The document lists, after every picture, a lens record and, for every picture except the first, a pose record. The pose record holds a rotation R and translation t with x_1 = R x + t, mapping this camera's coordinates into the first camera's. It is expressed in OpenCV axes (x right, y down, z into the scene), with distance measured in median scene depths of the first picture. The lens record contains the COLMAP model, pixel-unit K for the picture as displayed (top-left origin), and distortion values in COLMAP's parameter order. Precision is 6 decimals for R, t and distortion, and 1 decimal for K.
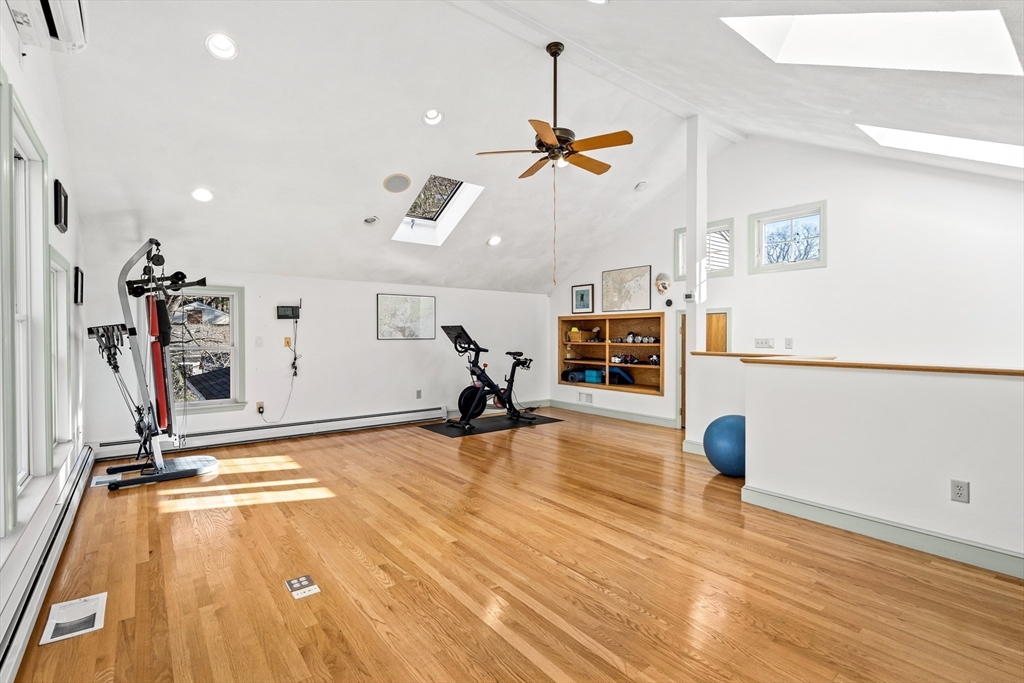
lens RADIAL K [[472.2, 0, 506.8], [0, 472.2, 335.9], [0, 0, 1]] dist [-0.000346, 0.000283]
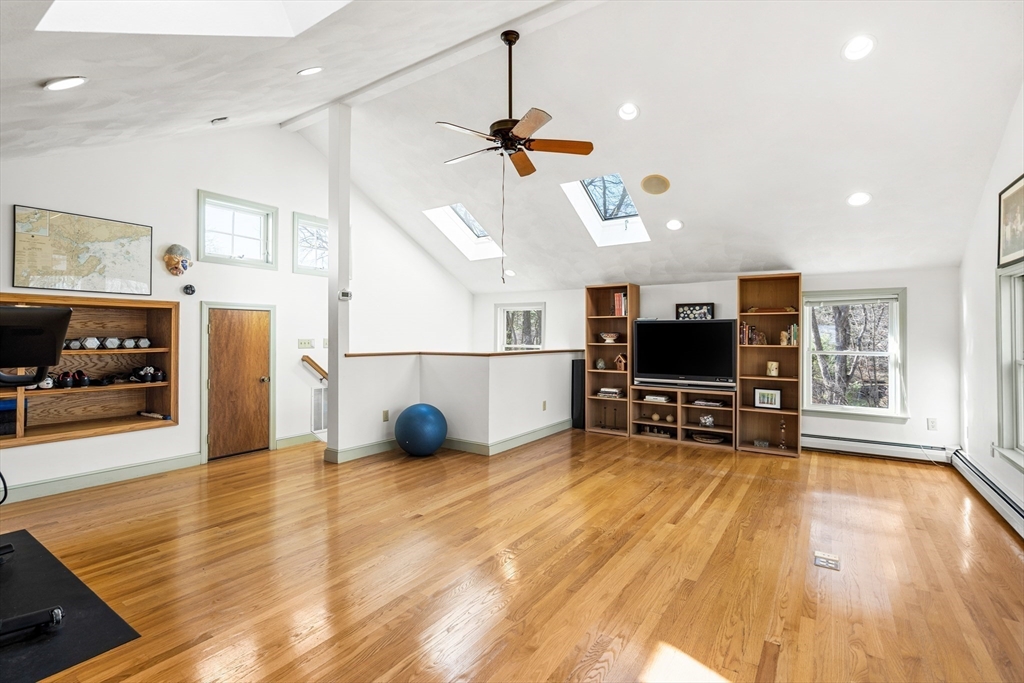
lens RADIAL K [[472.2, 0, 506.8], [0, 472.2, 335.9], [0, 0, 1]] dist [-0.000346, 0.000283]
pose [[-0.303748, -0.004355, 0.952743, -0.468256], [-0.003105, 0.999989, 0.003581, -0.005165], [-0.952747, -0.001871, -0.303758, 0.760501]]
